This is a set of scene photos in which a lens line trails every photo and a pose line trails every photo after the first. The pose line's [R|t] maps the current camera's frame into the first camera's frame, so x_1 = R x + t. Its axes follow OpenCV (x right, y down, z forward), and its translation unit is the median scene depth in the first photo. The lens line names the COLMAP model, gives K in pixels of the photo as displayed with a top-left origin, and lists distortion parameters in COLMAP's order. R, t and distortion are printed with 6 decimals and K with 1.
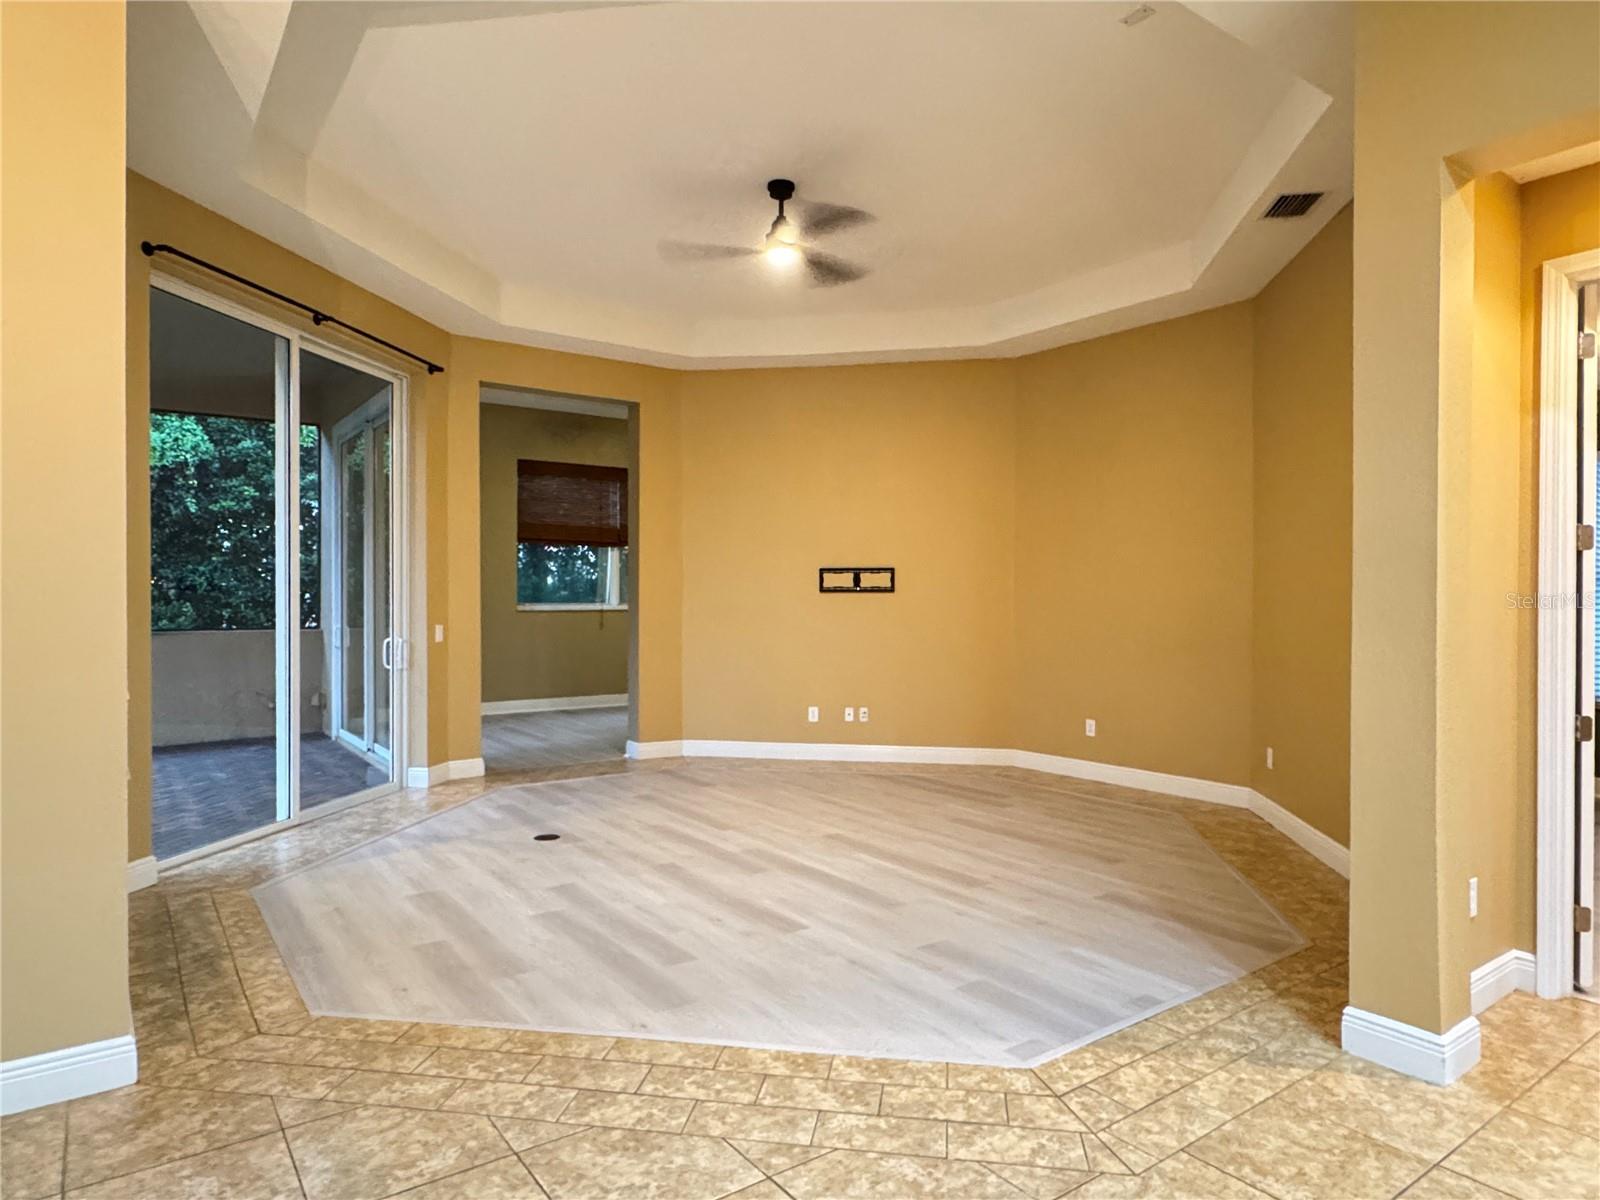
lens RADIAL K [[964.2, 0, 798.9], [0, 964.2, 607.7], [0, 0, 1]] dist [-0.001687, 0.002072]
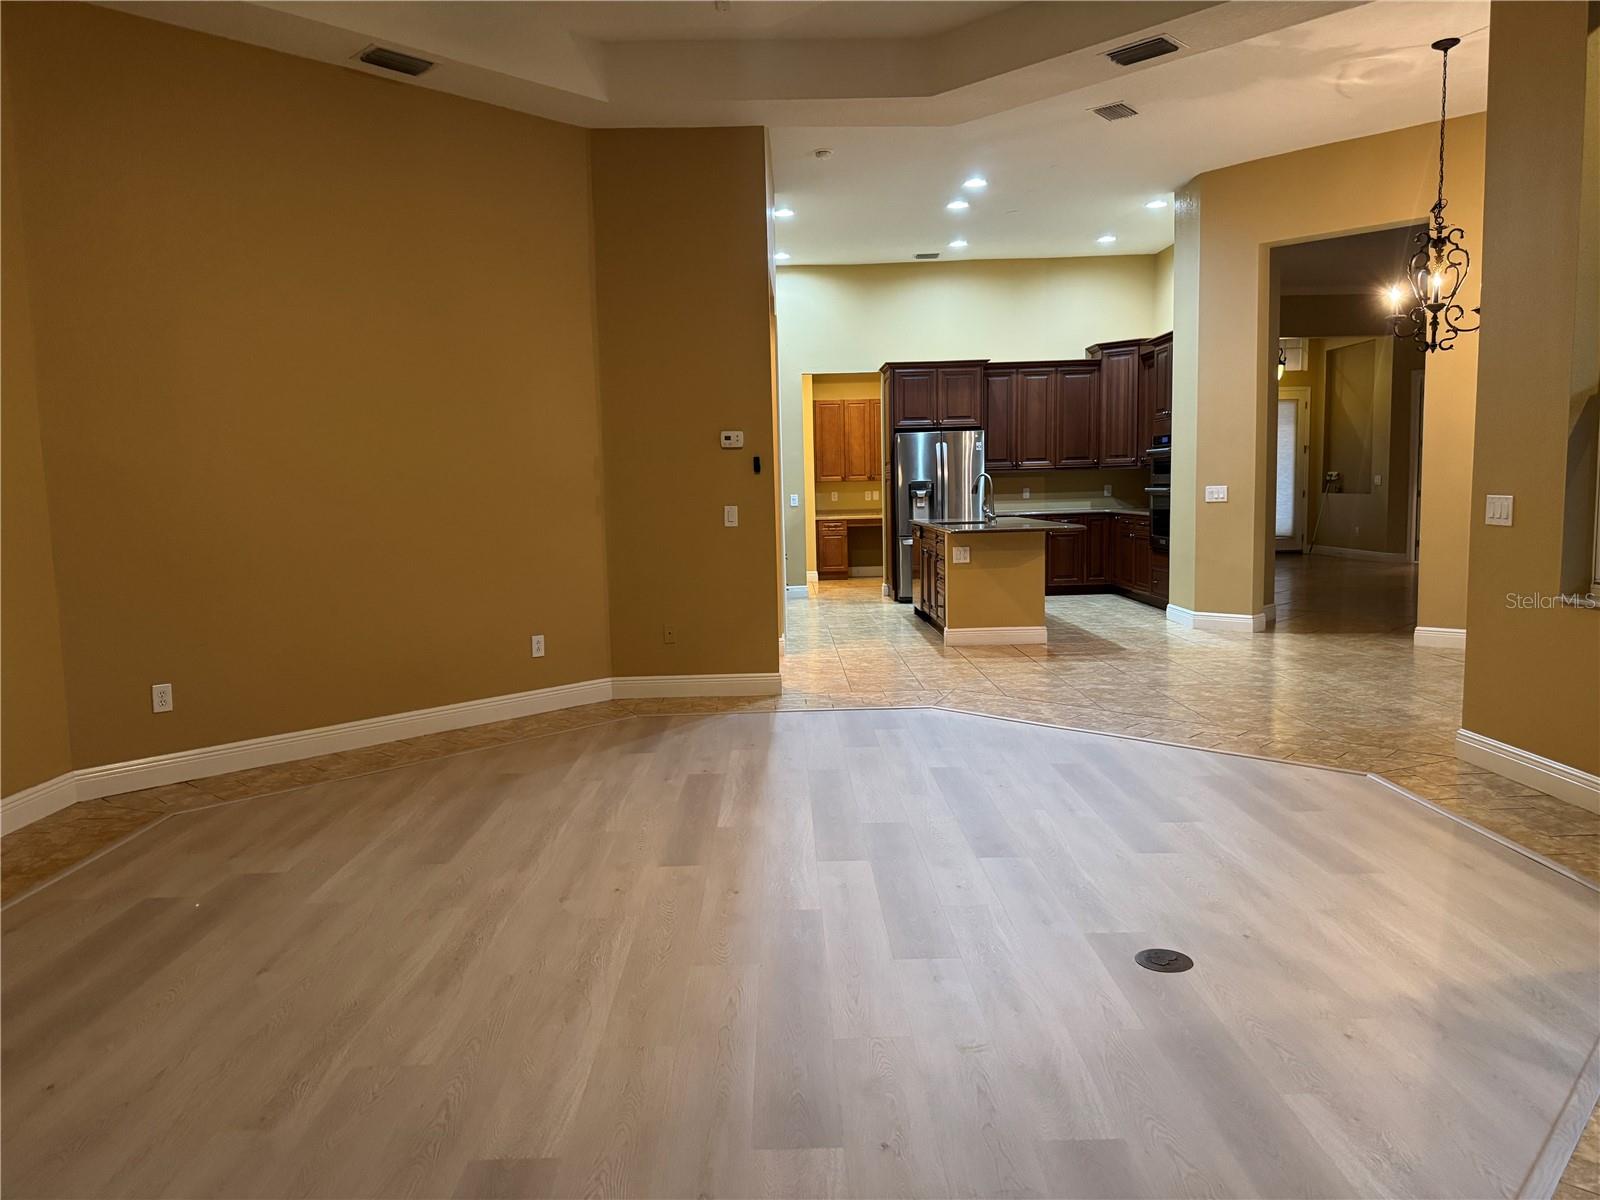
lens RADIAL K [[1138.8, 0, 793.8], [0, 1138.8, 597.0], [0, 0, 1]] dist [0.077879, -0.103935]
pose [[-0.820410, -0.040558, 0.570336, -0.522063], [0.026676, 0.993680, 0.109036, -0.001513], [-0.571154, 0.104669, -0.814143, 1.886322]]
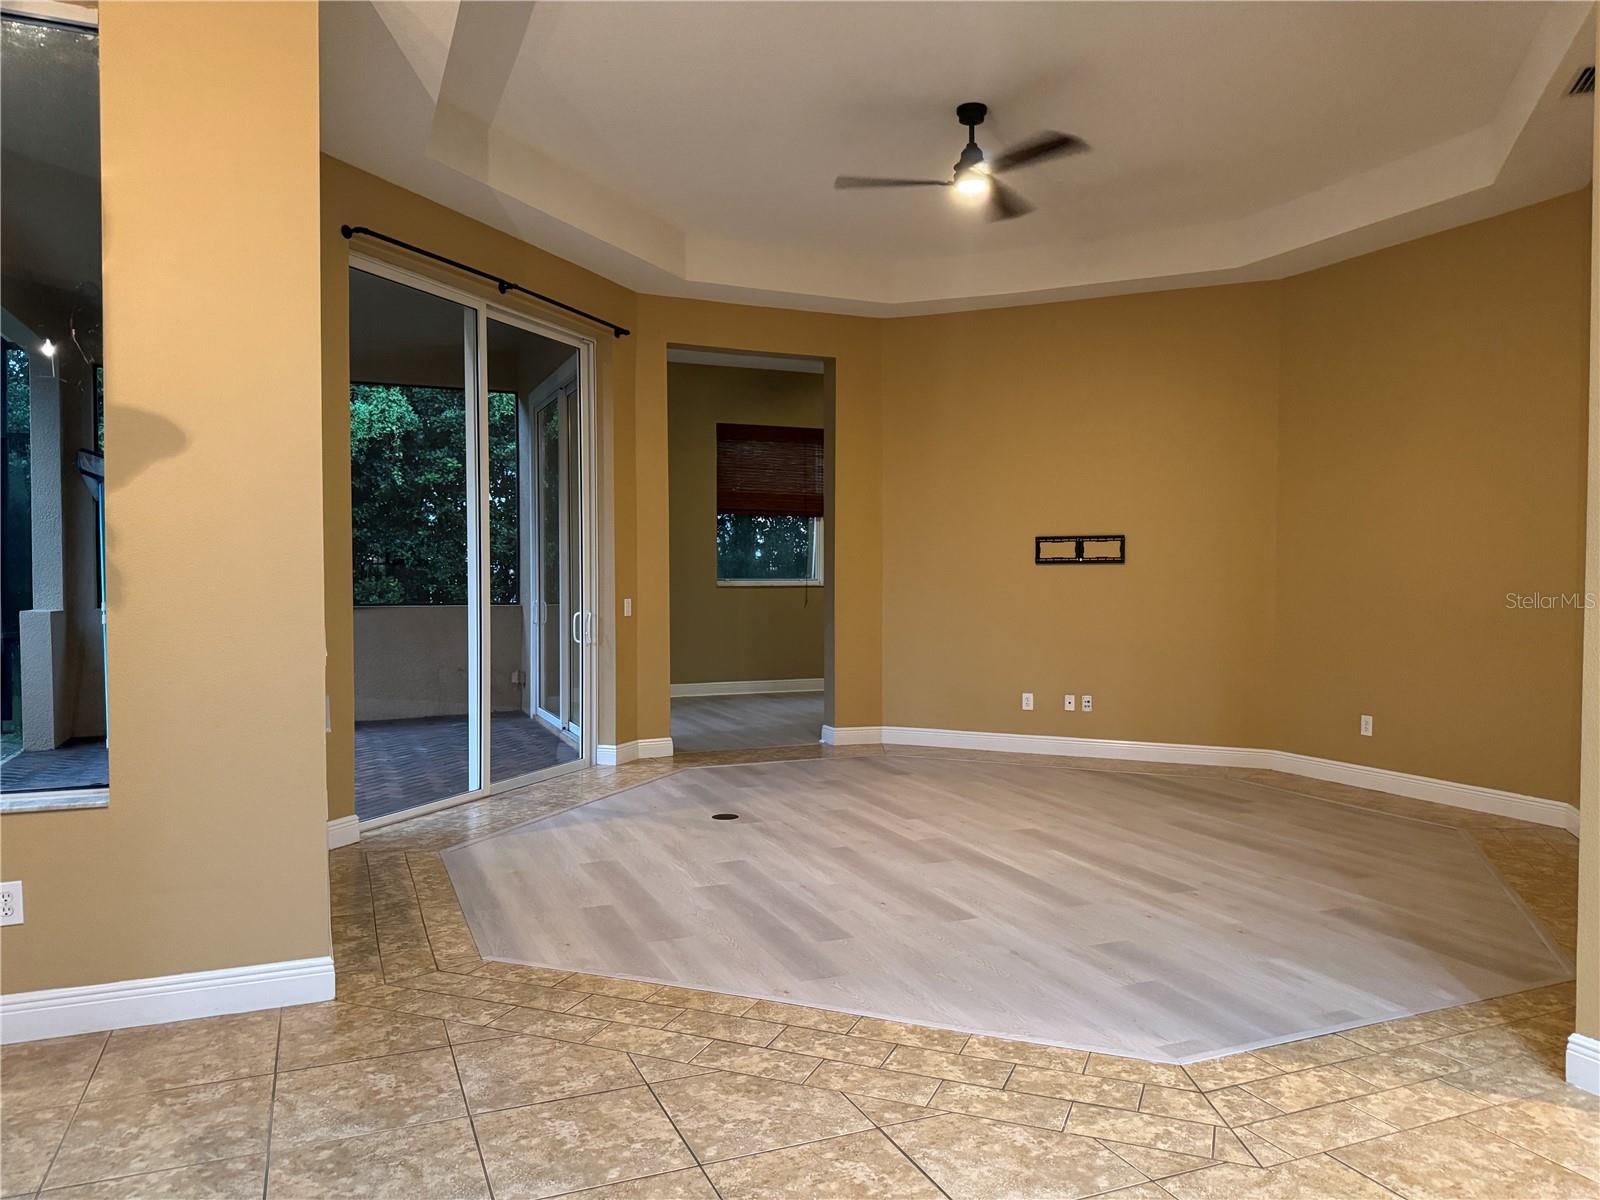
lens RADIAL K [[1113.5, 0, 804.0], [0, 1113.5, 607.8], [0, 0, 1]] dist [0.162522, -0.329448]
pose [[0.975007, 0.004985, -0.222119, 0.079190], [-0.000746, 0.999816, 0.019164, 0.008489], [0.222173, -0.018520, 0.974831, -0.091165]]
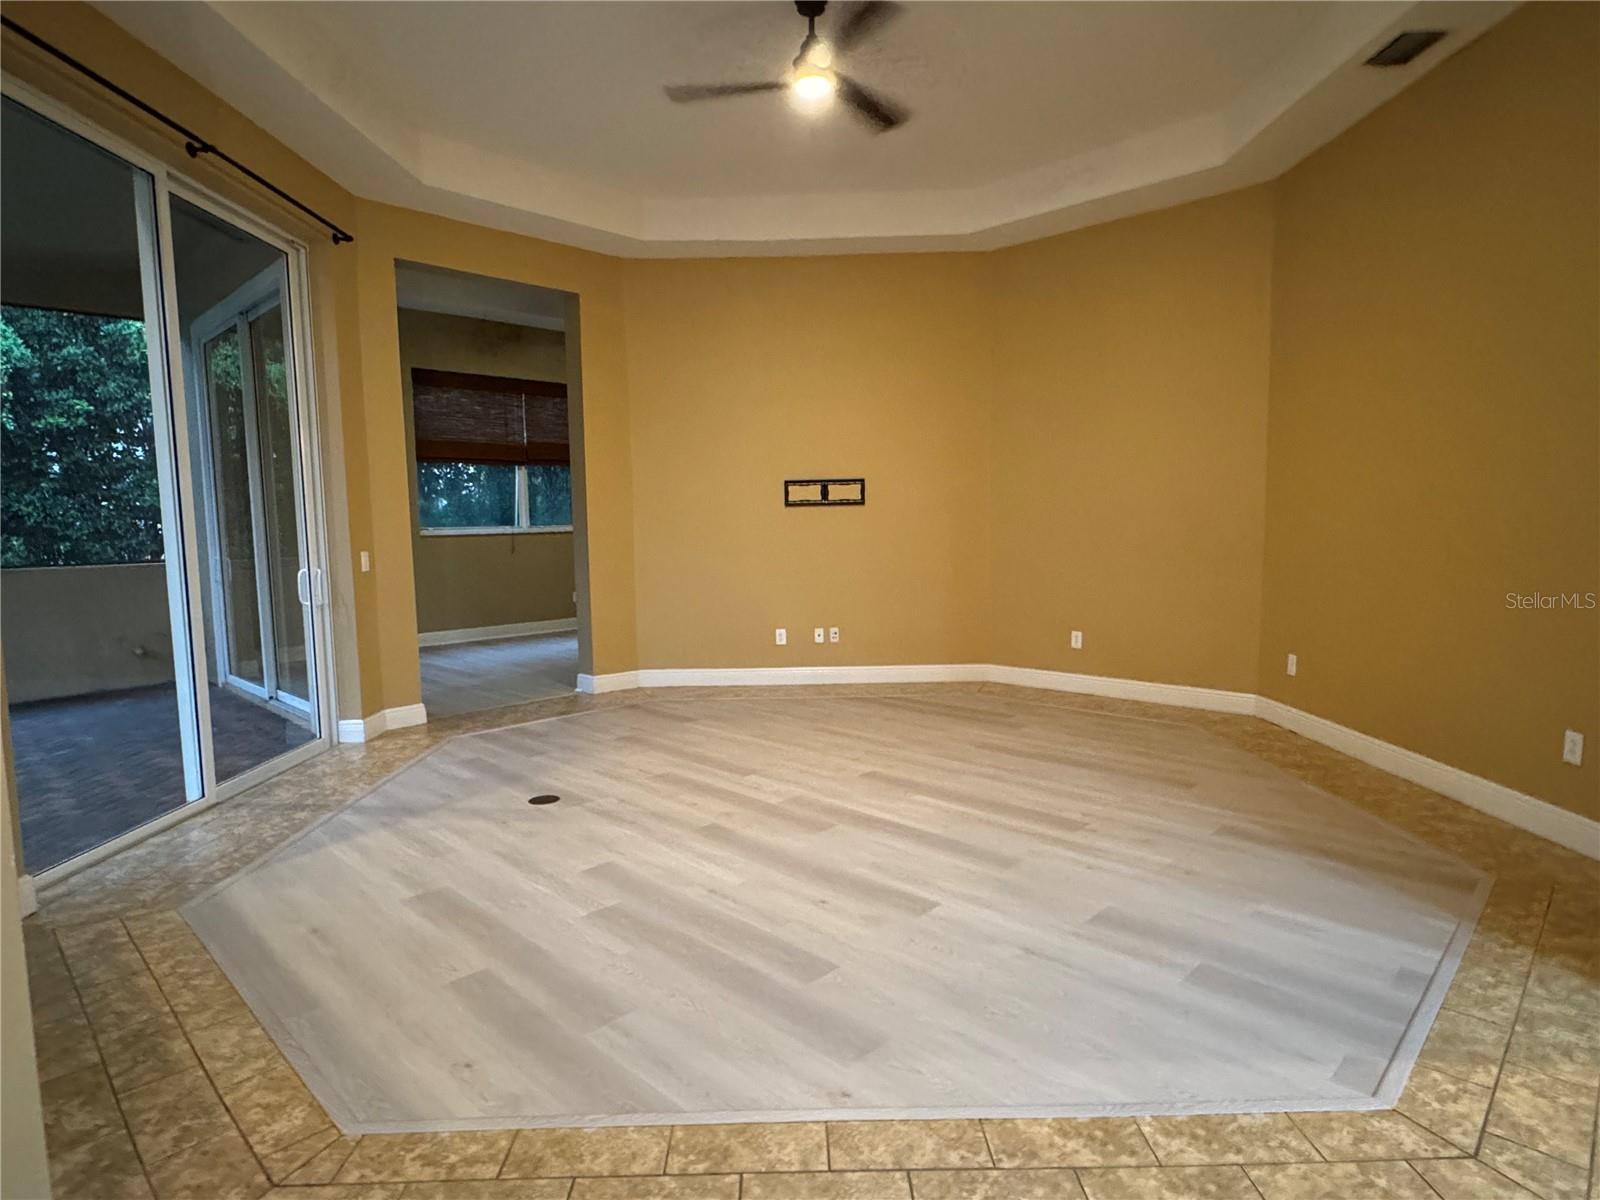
lens RADIAL K [[891.8, 0, 798.4], [0, 891.8, 604.6], [0, 0, 1]] dist [-0.000330, 0.000113]
pose [[0.986354, -0.035894, 0.160676, -0.199250], [0.022234, 0.996045, 0.086023, 0.008343], [-0.163128, -0.081277, 0.983251, 0.262758]]
